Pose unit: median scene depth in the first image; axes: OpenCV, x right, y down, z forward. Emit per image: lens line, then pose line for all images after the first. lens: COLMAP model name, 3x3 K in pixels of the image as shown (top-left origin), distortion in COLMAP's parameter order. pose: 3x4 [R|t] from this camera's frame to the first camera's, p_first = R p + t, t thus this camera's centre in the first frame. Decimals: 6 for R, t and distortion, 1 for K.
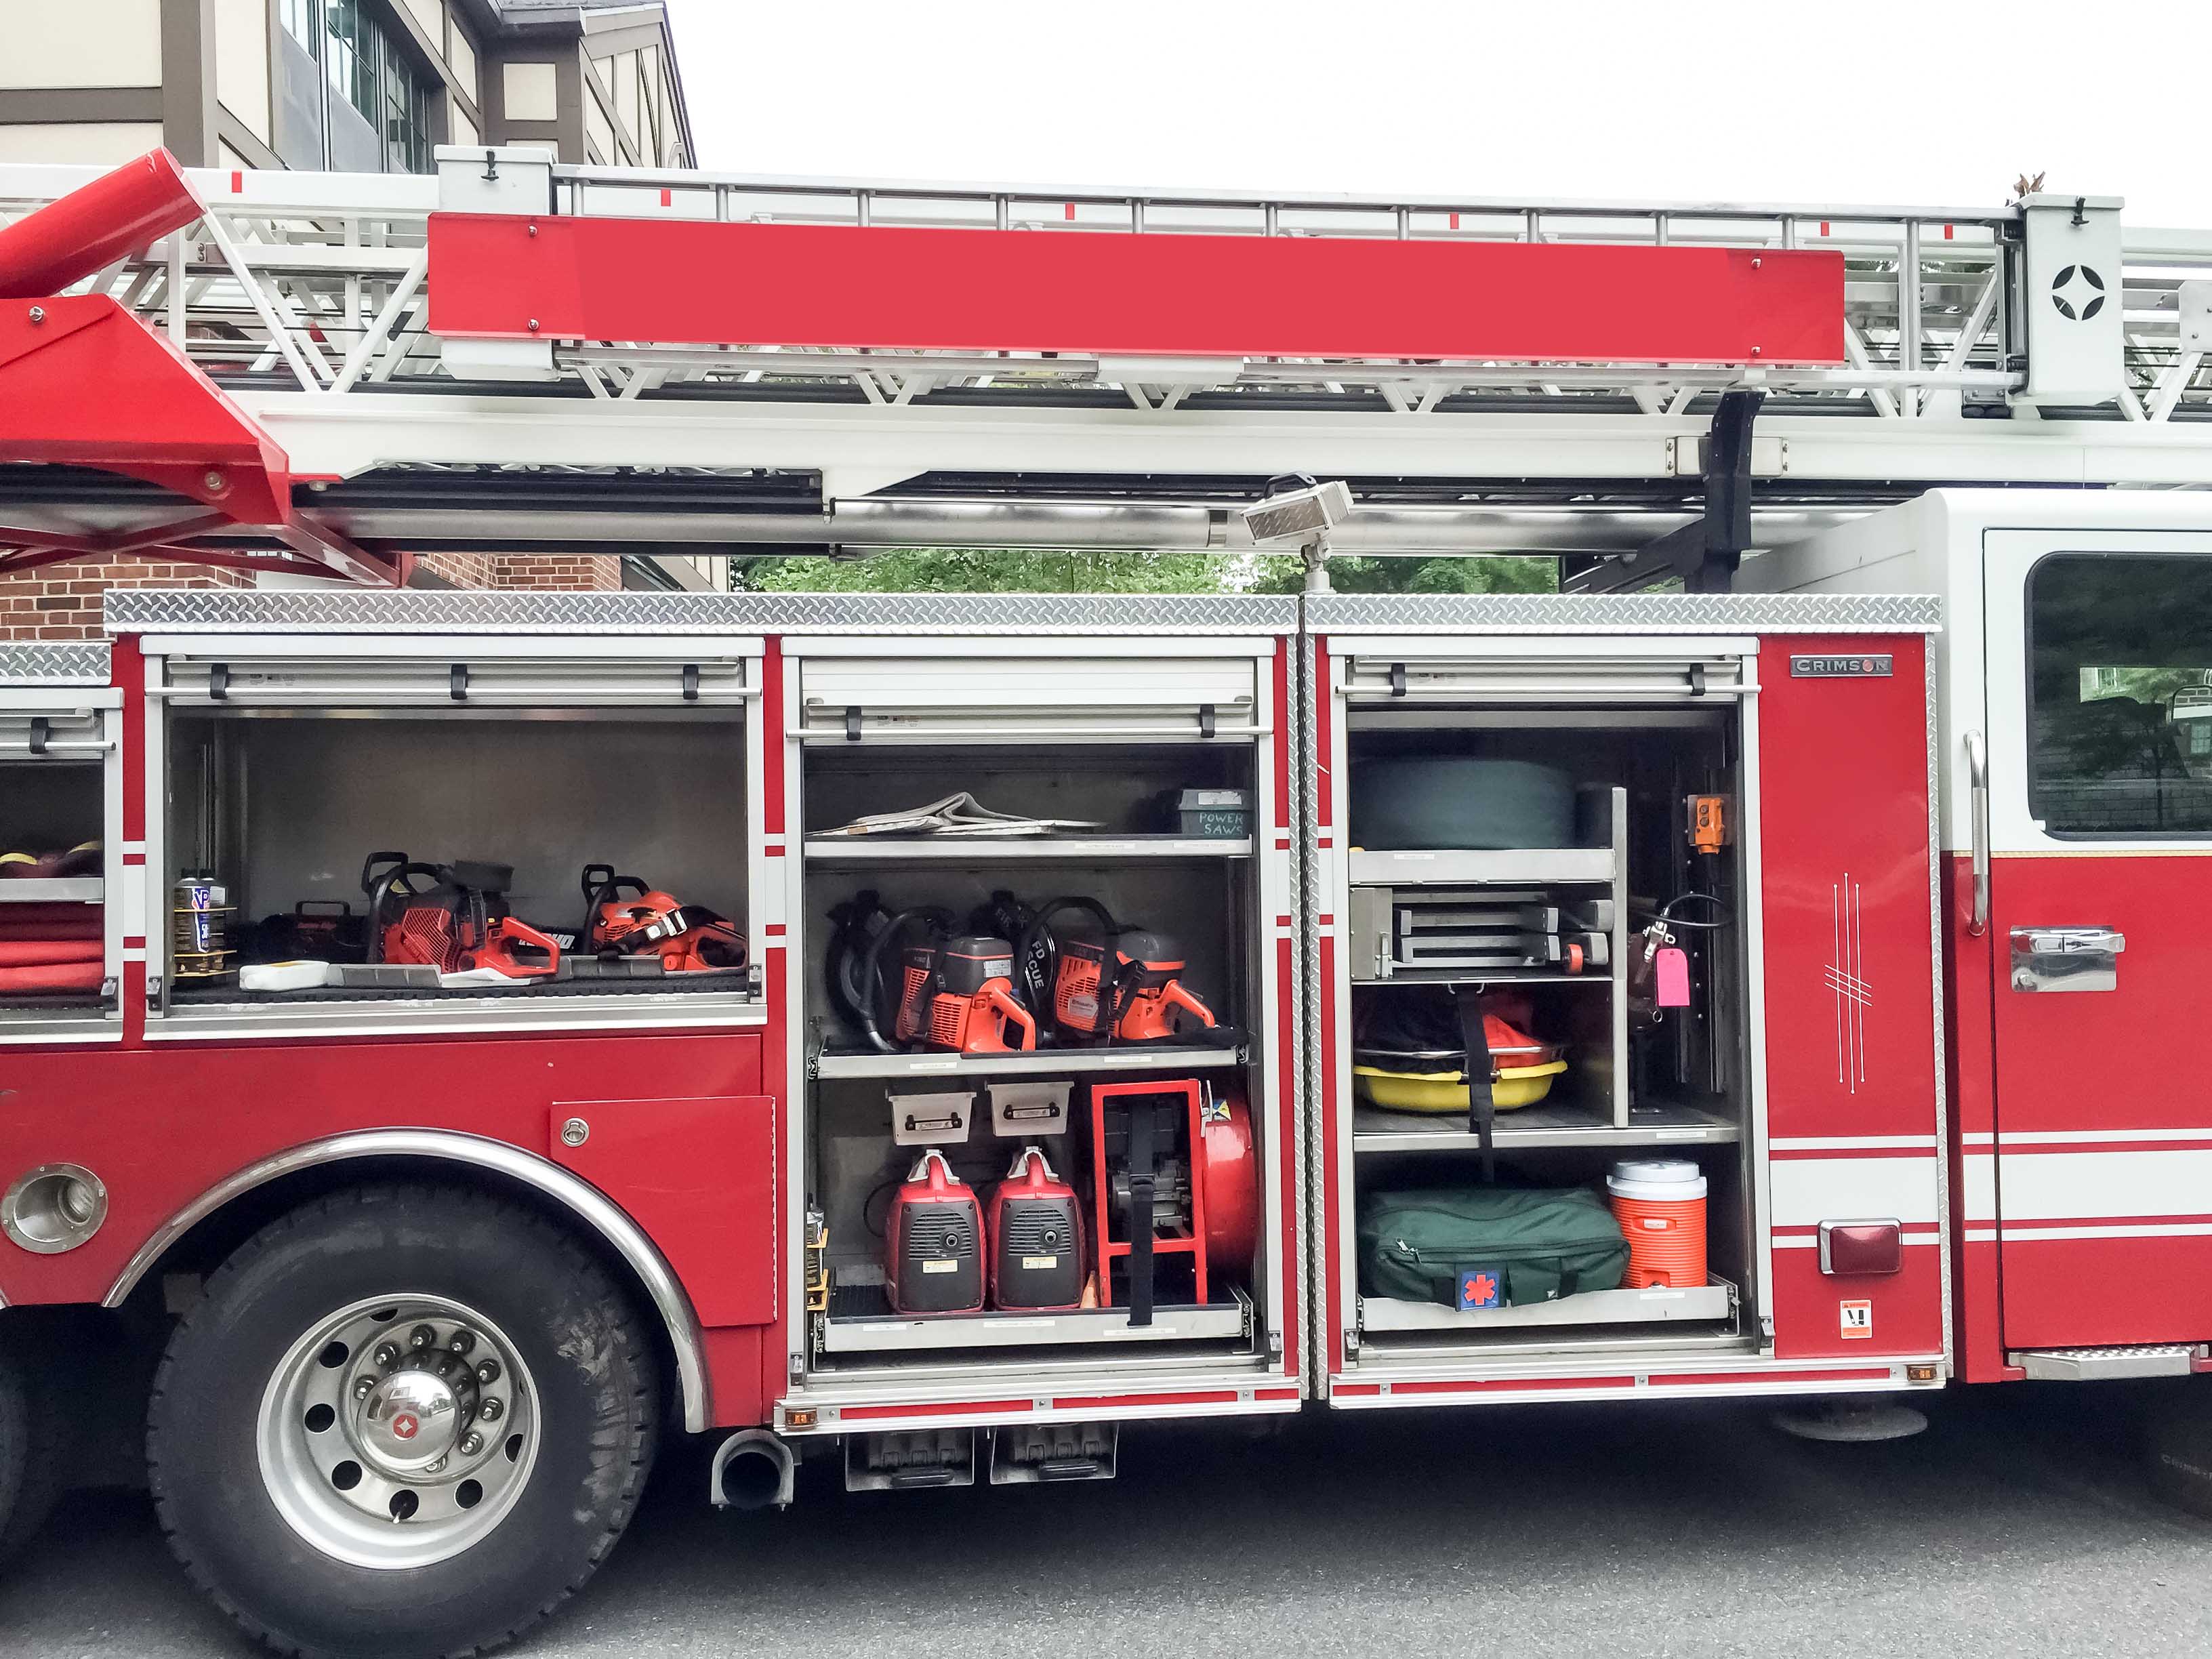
lens RADIAL K [[1910.9, 0, 1098.5], [0, 1910.9, 826.9], [0, 0, 1]] dist [0.093329, -0.130315]
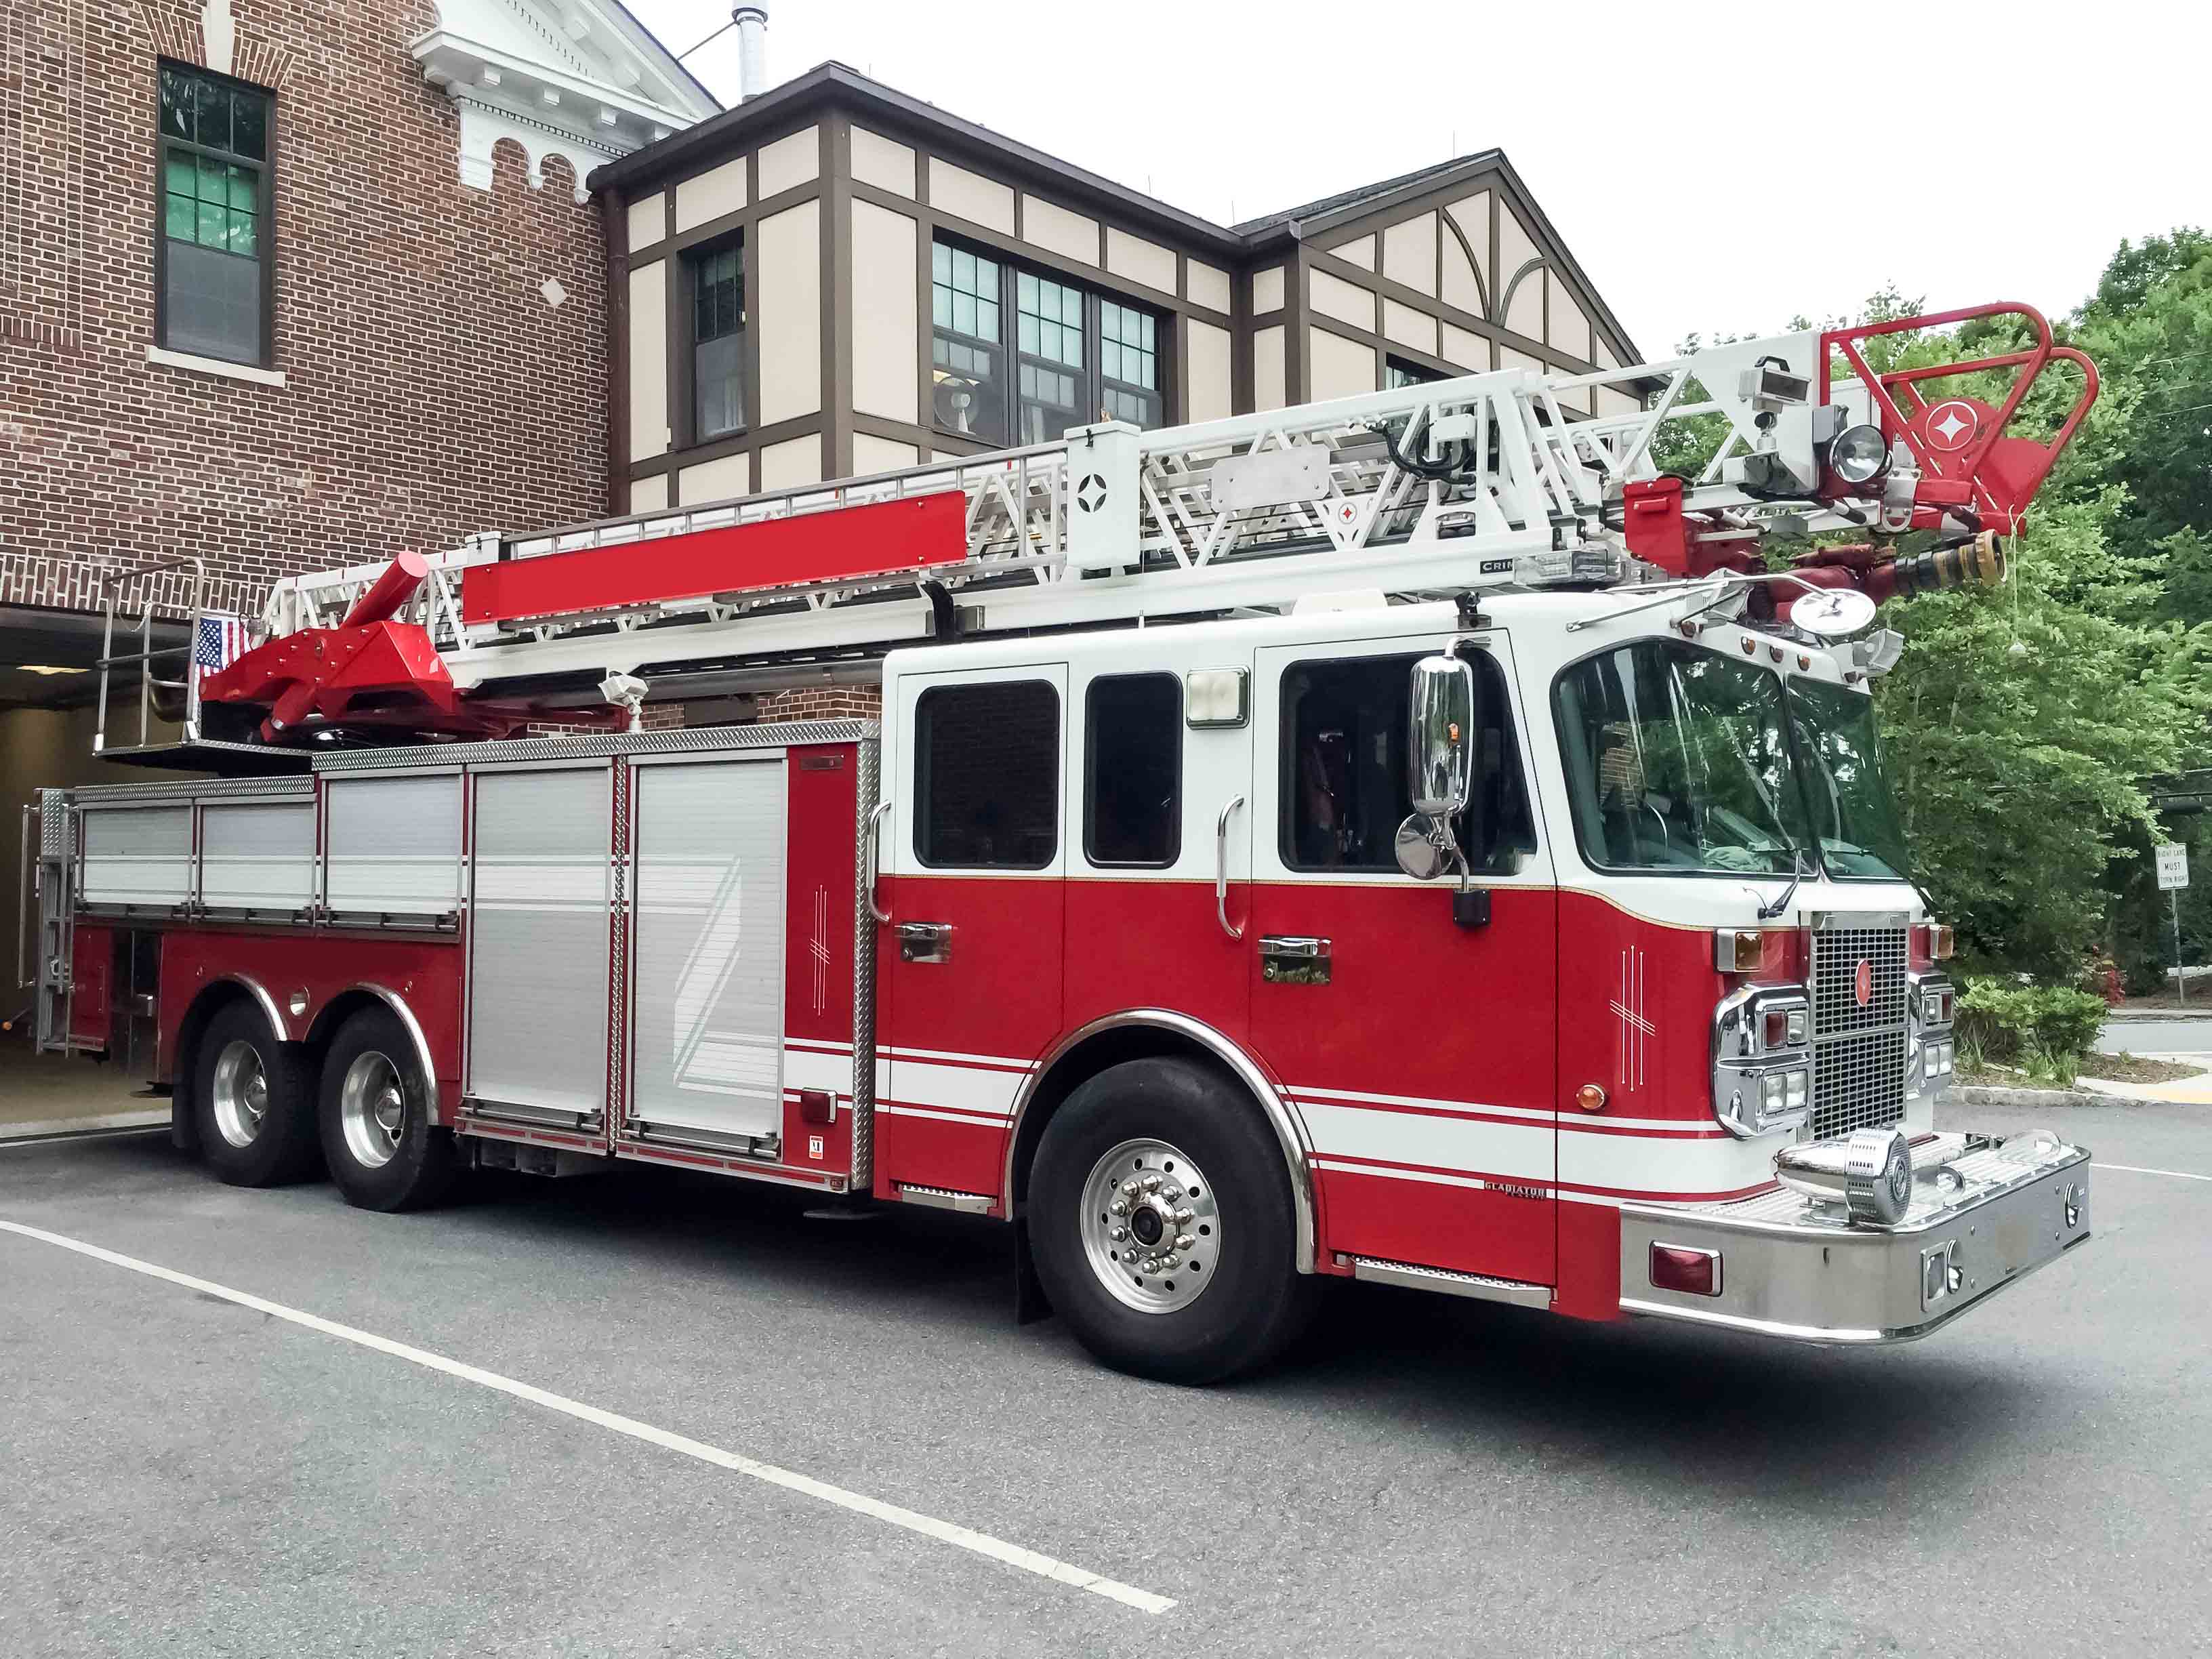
lens RADIAL K [[1927.3, 0, 1117.0], [0, 1927.3, 830.8], [0, 0, 1]] dist [0.092655, -0.129073]
pose [[0.698604, 0.002049, -0.715505, 1.790216], [-0.005023, 0.999985, -0.002040, -0.021701], [0.715490, 0.005019, 0.698604, 0.001477]]
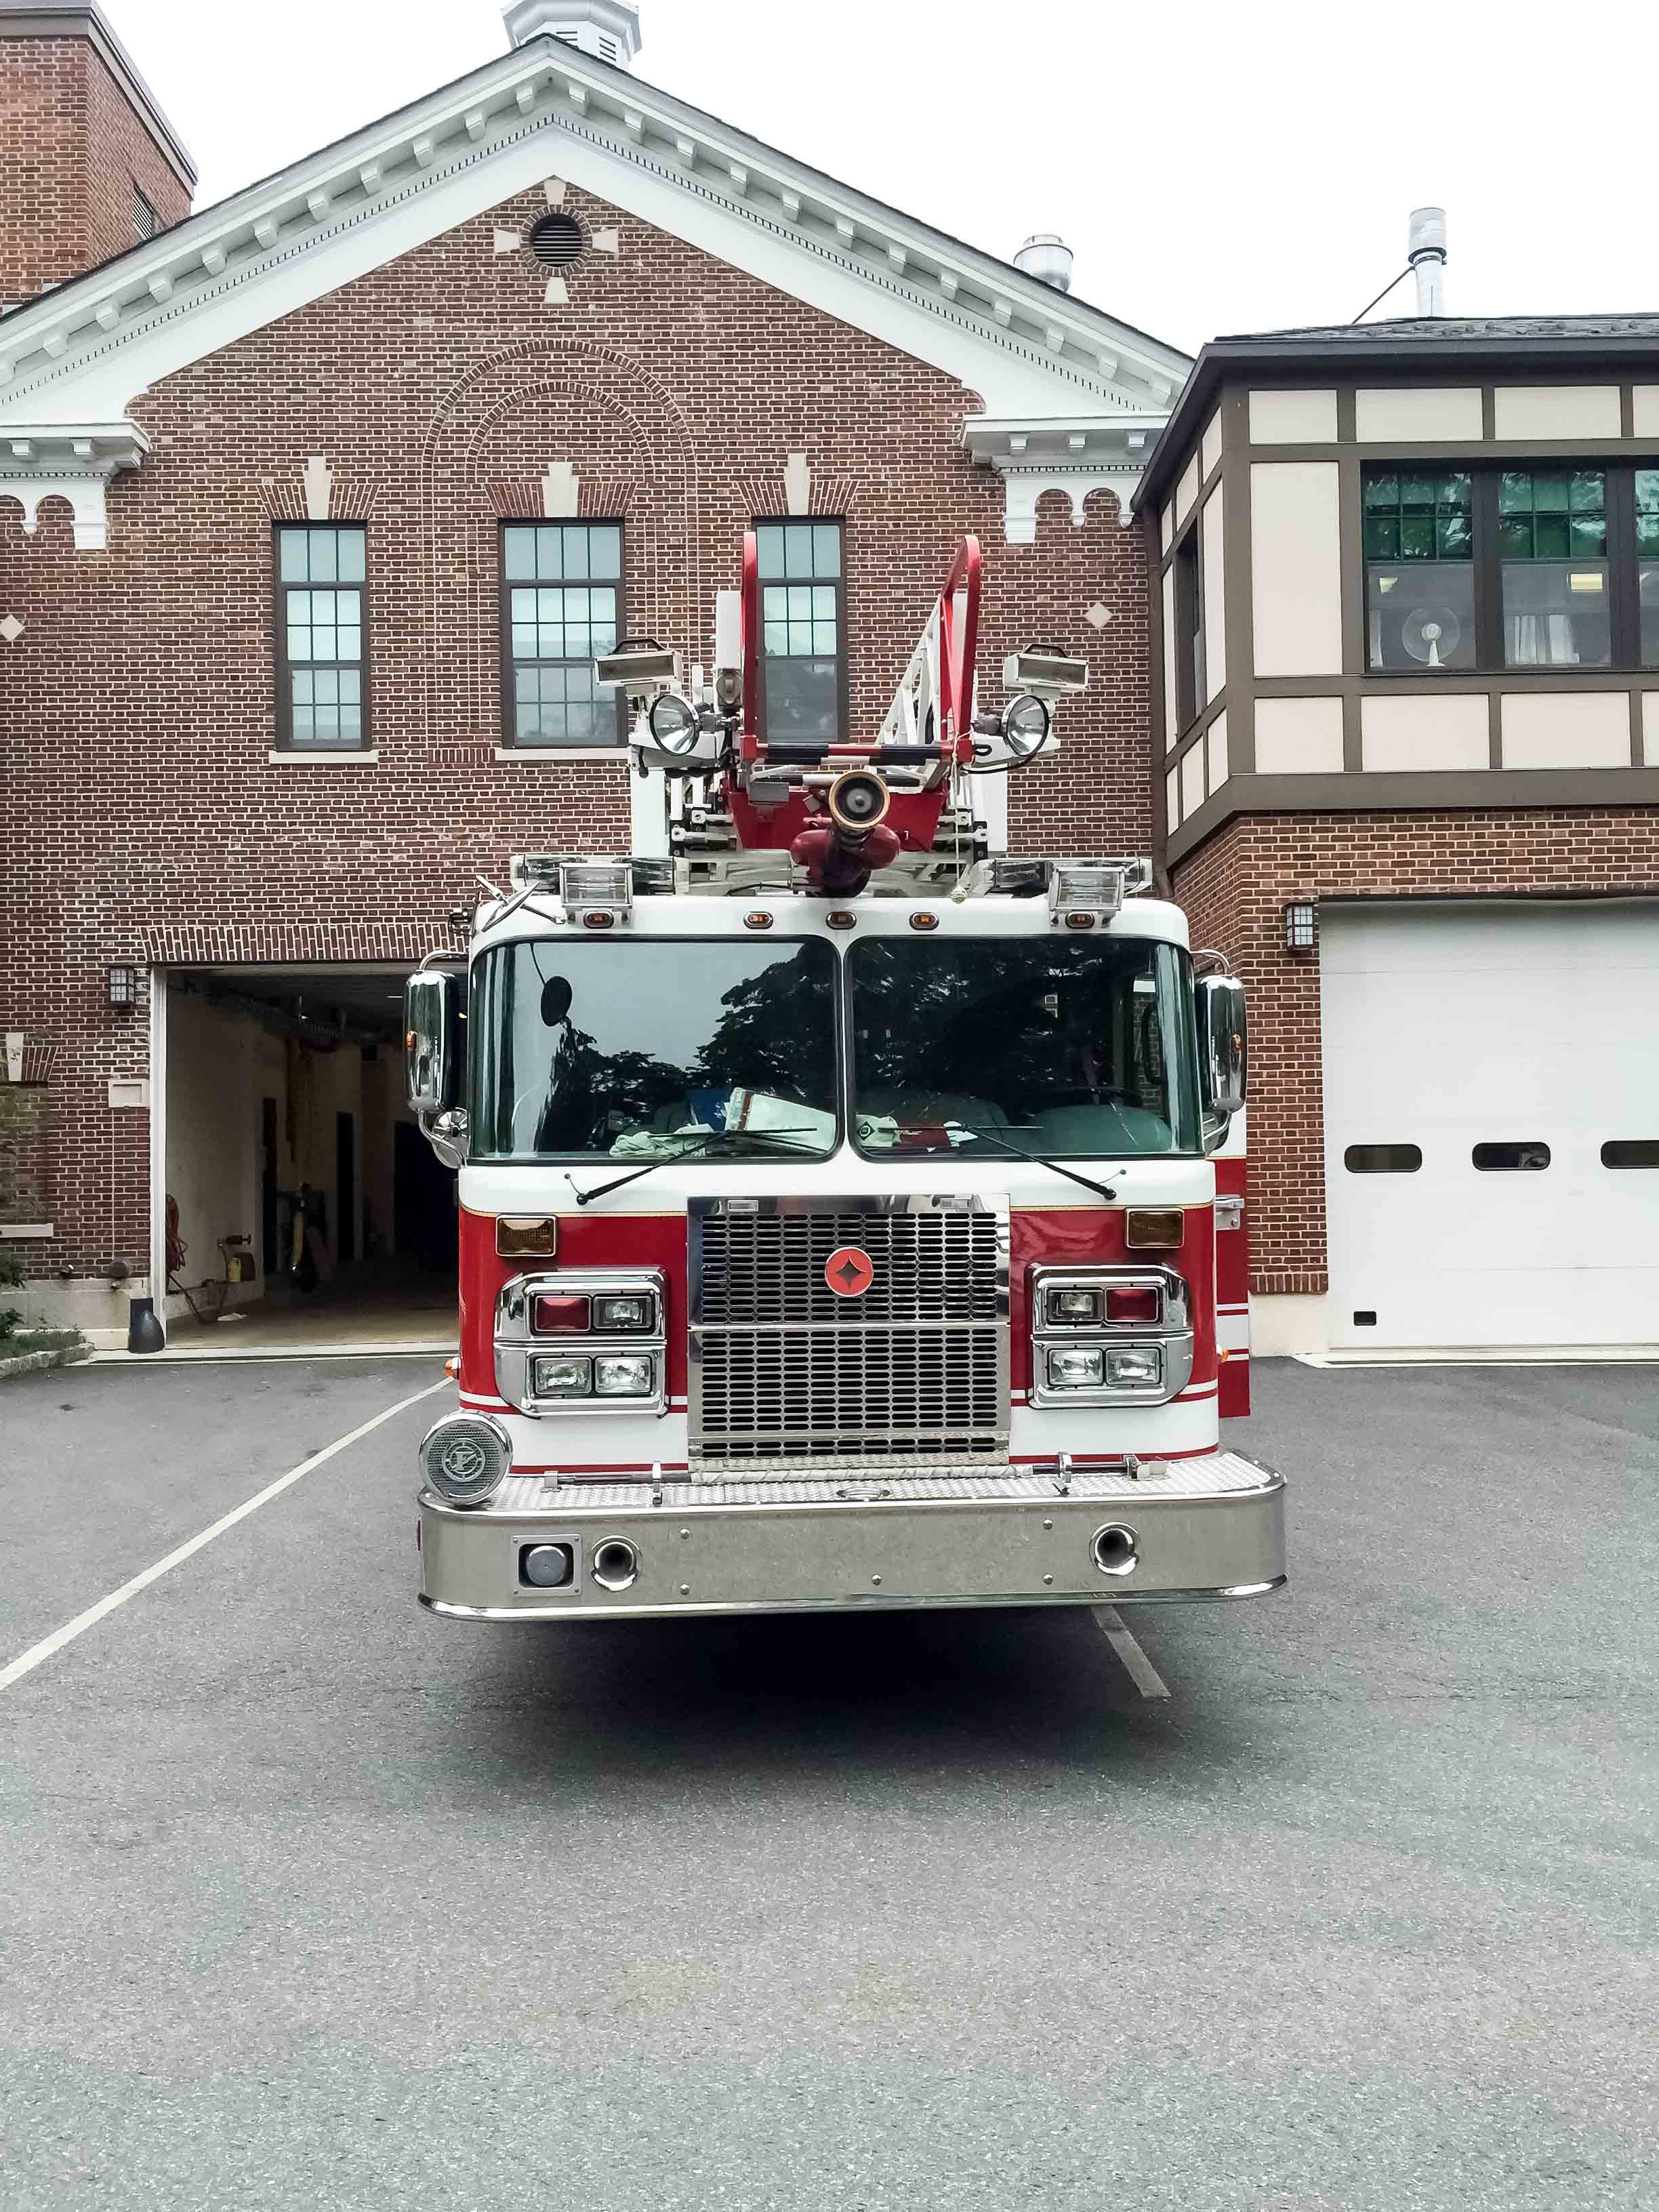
lens RADIAL K [[1910.9, 0, 824.3], [0, 1910.9, 1111.1], [0, 0, 1]] dist [0.093329, -0.130315]
pose [[-0.059910, 0.000114, -0.998204, 2.440478], [0.034449, 0.999405, -0.001954, -0.022423], [0.997609, -0.034505, -0.059878, 1.440882]]
